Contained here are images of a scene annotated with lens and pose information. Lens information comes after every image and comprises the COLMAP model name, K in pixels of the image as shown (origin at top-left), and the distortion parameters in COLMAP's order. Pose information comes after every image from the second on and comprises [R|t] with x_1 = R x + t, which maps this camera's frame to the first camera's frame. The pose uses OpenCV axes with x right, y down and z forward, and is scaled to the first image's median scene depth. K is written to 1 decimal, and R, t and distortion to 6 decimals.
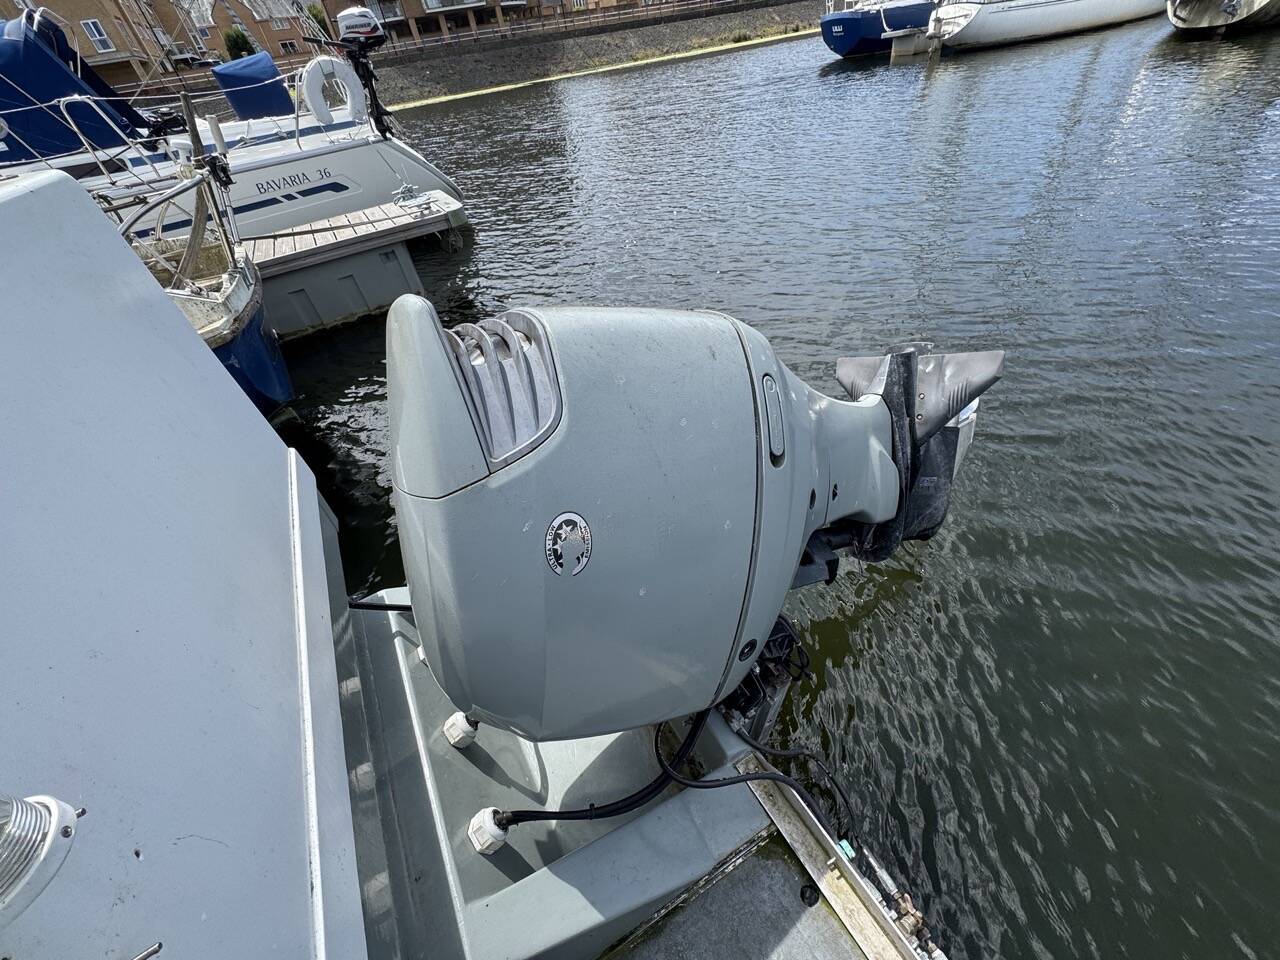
lens RADIAL K [[510.0, 0, 631.9], [0, 510.0, 485.3], [0, 0, 1]] dist [-0.000834, 0.000016]
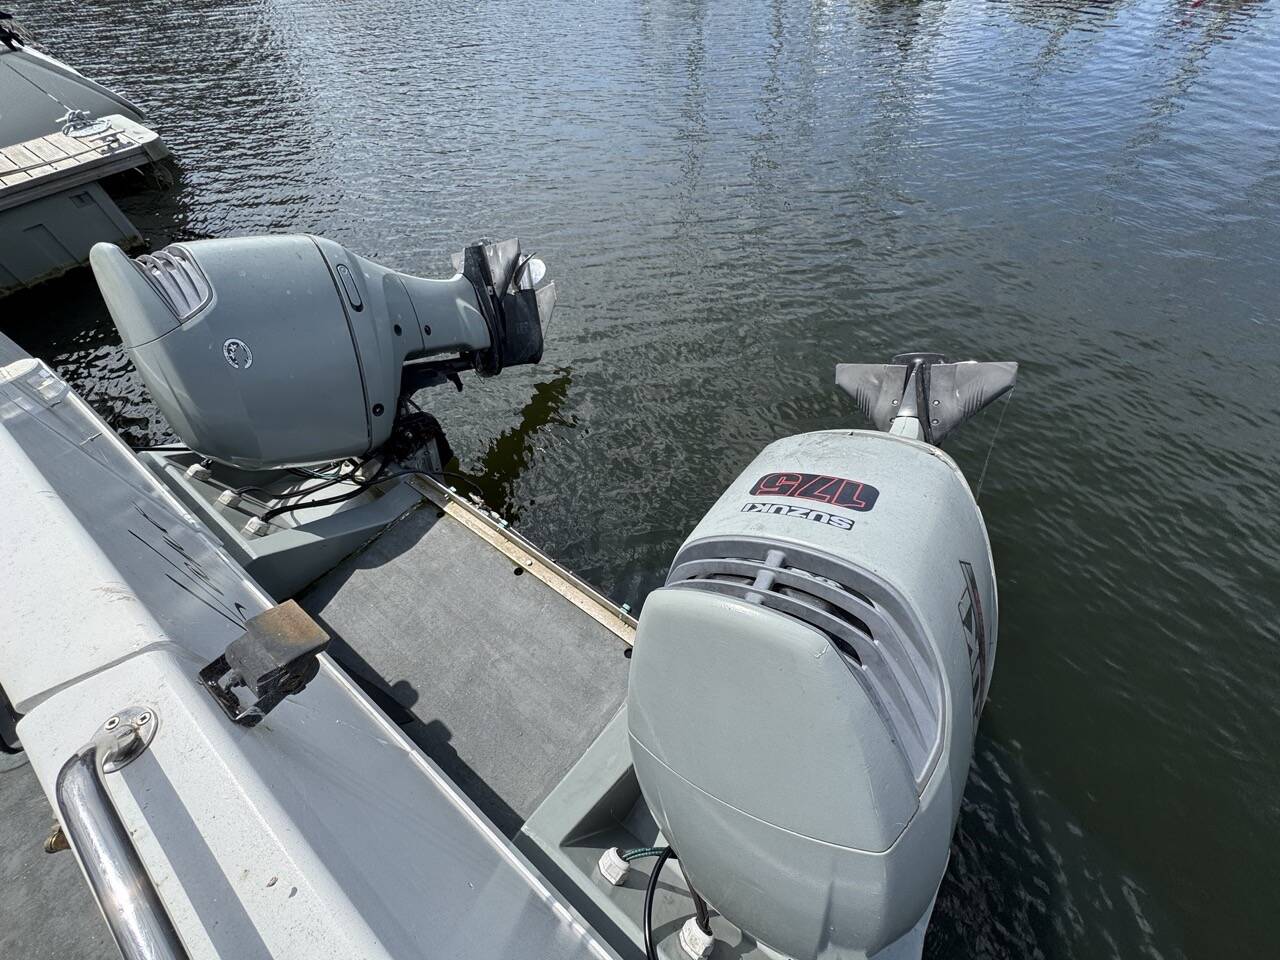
lens RADIAL K [[509.4, 0, 645.7], [0, 509.4, 470.9], [0, 0, 1]] dist [-0.000045, 0.000058]
pose [[0.933813, -0.233366, 0.271170, 0.612691], [0.196255, 0.967883, 0.157117, 0.458205], [-0.299126, -0.093500, 0.949622, -1.263622]]
